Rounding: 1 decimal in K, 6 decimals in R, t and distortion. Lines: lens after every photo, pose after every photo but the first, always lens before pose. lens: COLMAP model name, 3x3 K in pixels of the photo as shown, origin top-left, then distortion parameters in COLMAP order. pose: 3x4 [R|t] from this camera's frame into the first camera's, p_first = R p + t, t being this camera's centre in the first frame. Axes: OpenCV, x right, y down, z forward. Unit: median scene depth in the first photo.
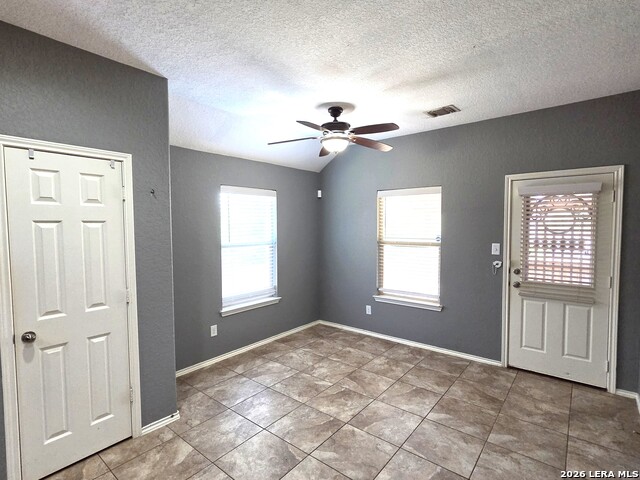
lens RADIAL K [[327.8, 0, 314.5], [0, 327.8, 241.7], [0, 0, 1]] dist [-0.001727, 0.004661]
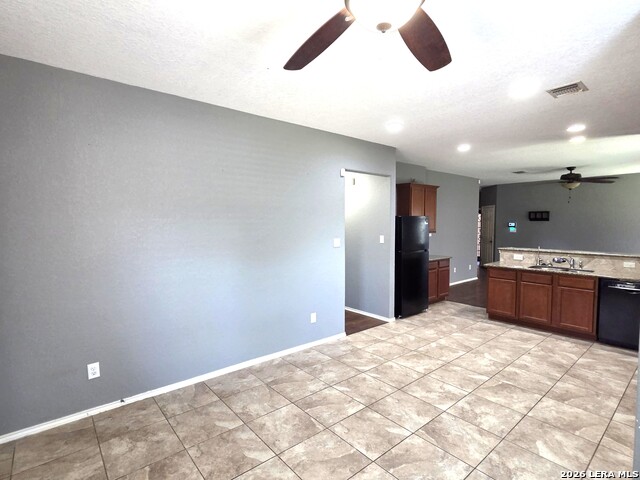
lens RADIAL K [[327.8, 0, 312.2], [0, 327.8, 244.4], [0, 0, 1]] dist [-0.001727, 0.004661]
pose [[-0.981838, -0.005368, 0.189645, 0.075657], [0.017284, 0.992912, 0.117587, -0.074435], [-0.188932, 0.118730, -0.974786, 1.414805]]
